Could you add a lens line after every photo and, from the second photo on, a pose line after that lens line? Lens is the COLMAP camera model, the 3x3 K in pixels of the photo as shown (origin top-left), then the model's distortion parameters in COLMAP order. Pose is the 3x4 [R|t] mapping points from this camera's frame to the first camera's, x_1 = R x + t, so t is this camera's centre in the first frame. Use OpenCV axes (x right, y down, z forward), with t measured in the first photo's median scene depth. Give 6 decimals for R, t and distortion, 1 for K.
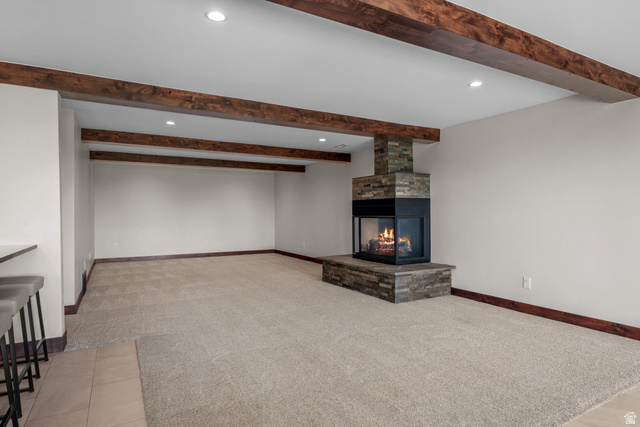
lens RADIAL K [[364.8, 0, 319.8], [0, 364.8, 218.9], [0, 0, 1]] dist [-0.003638, -0.001304]
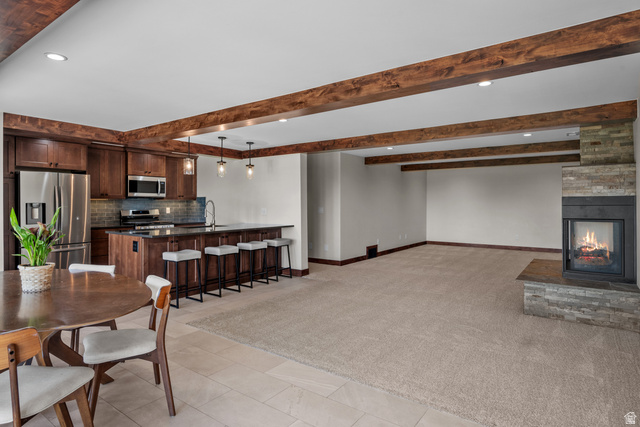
lens RADIAL K [[353.1, 0, 318.1], [0, 353.1, 206.7], [0, 0, 1]] dist [-0.016603, -0.000893]
pose [[0.418687, 0.010051, -0.908075, 1.215247], [-0.015102, 0.999878, 0.004104, -0.049965], [0.908005, 0.011995, 0.418788, 0.247031]]
